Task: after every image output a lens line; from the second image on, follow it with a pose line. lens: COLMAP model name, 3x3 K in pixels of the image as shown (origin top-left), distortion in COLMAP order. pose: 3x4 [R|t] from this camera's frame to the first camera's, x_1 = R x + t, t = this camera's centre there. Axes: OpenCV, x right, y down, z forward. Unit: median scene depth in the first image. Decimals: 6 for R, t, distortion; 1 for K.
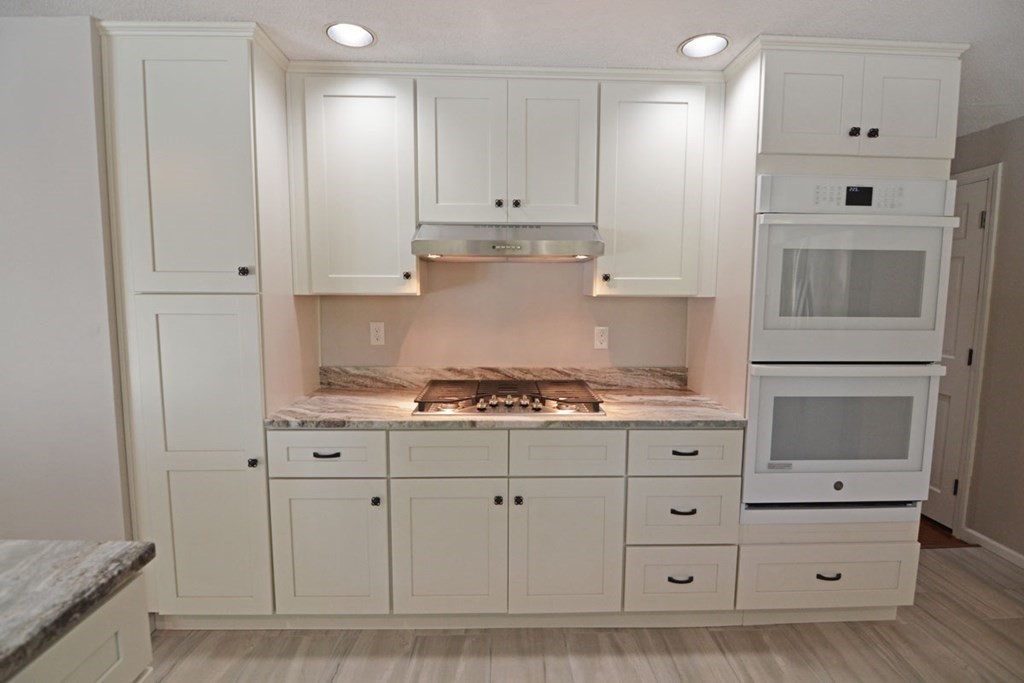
lens RADIAL K [[504.2, 0, 510.2], [0, 504.2, 342.0], [0, 0, 1]] dist [-0.012301, -0.006299]
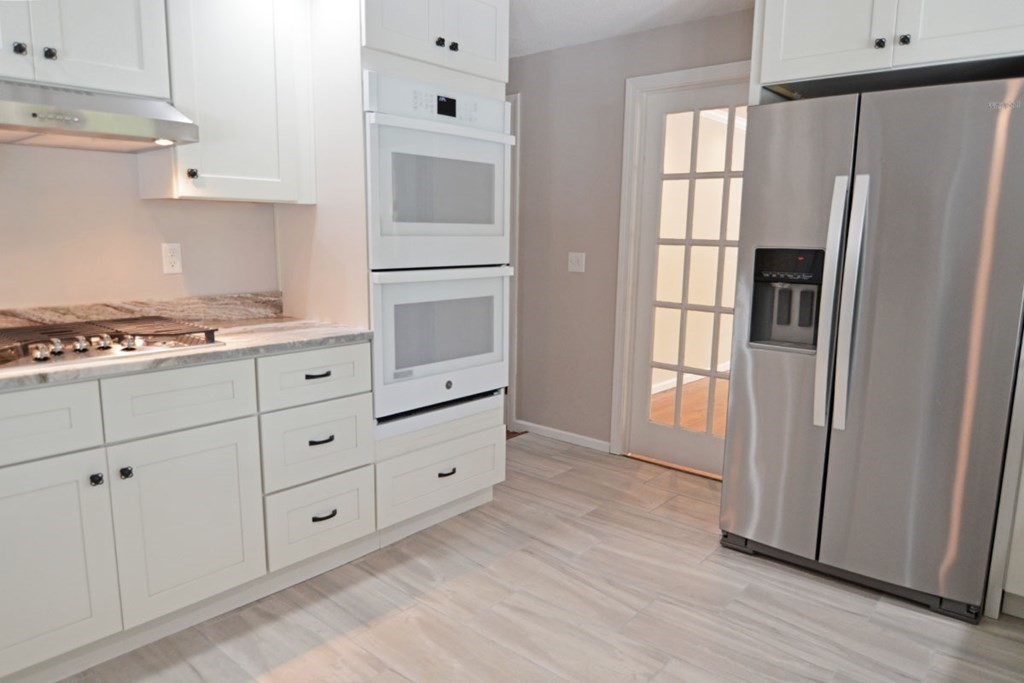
lens RADIAL K [[683.1, 0, 509.7], [0, 683.1, 342.6], [0, 0, 1]] dist [-0.005402, -0.005657]
pose [[0.678995, -0.117736, 0.724641, -0.292418], [0.068881, 0.992919, 0.096783, 0.067345], [-0.730905, -0.015801, 0.682297, -0.079102]]
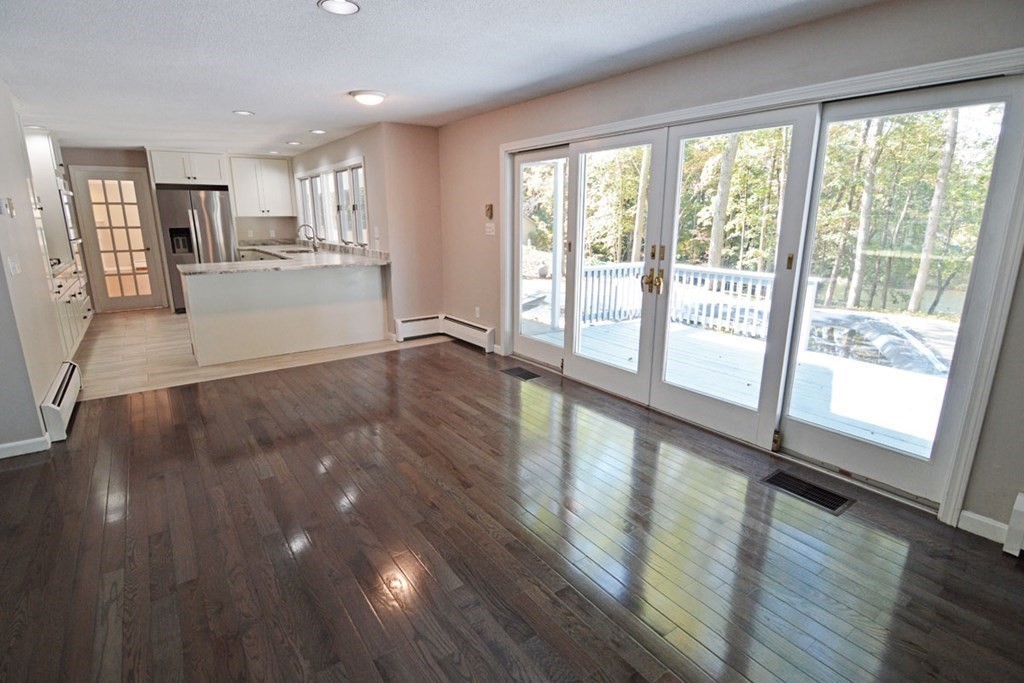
lens RADIAL K [[504.2, 0, 513.7], [0, 504.2, 344.3], [0, 0, 1]] dist [-0.012301, -0.006299]
pose [[-0.560881, -0.211590, 0.800401, -3.455146], [0.079929, 0.948433, 0.306734, -0.066722], [-0.824029, 0.236017, -0.515046, 0.476424]]
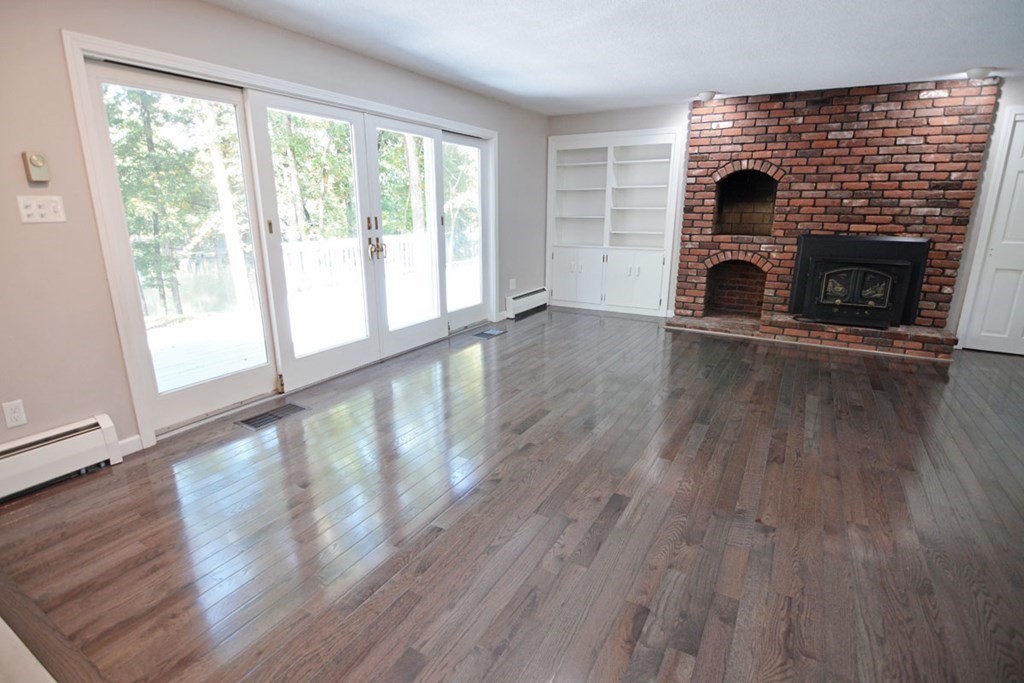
lens RADIAL K [[504.2, 0, 513.0], [0, 504.2, 344.8], [0, 0, 1]] dist [-0.012301, -0.006299]
pose [[-0.528523, 0.214058, -0.821488, -0.805385], [-0.094283, 0.946899, 0.307396, -0.001541], [0.843667, 0.239919, -0.480276, 0.637261]]
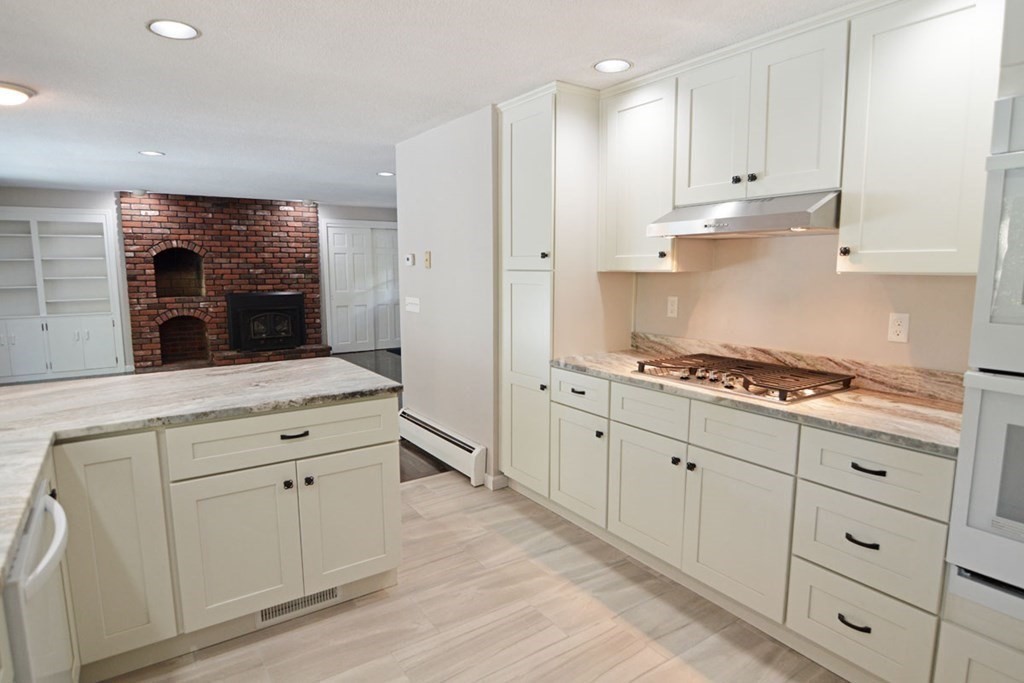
lens RADIAL K [[575.5, 0, 510.7], [0, 575.5, 342.7], [0, 0, 1]] dist [-0.009212, -0.004684]
pose [[0.532881, 0.104426, -0.839722, 0.781242], [-0.082285, 0.994048, 0.071401, 0.001216], [0.842180, 0.031049, 0.538302, 0.022081]]
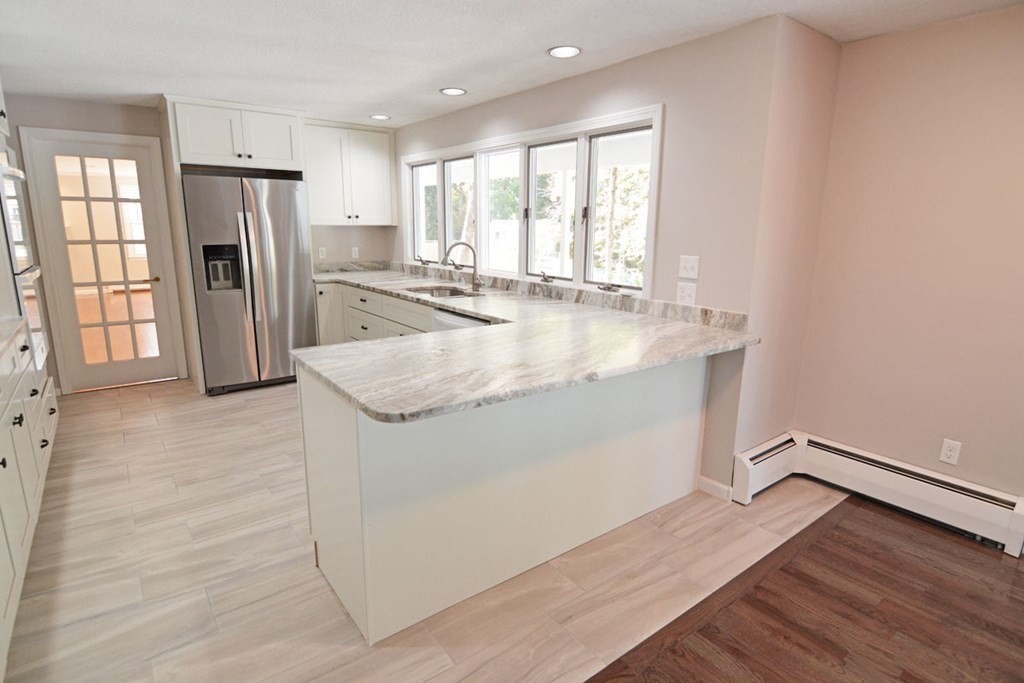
lens RADIAL K [[533.2, 0, 511.8], [0, 533.2, 342.4], [0, 0, 1]] dist [-0.008901, -0.006573]
pose [[-0.576108, -0.192069, 0.794487, -1.448827], [0.067740, 0.957436, 0.280584, -0.091698], [-0.814562, 0.215465, -0.538575, 0.689940]]
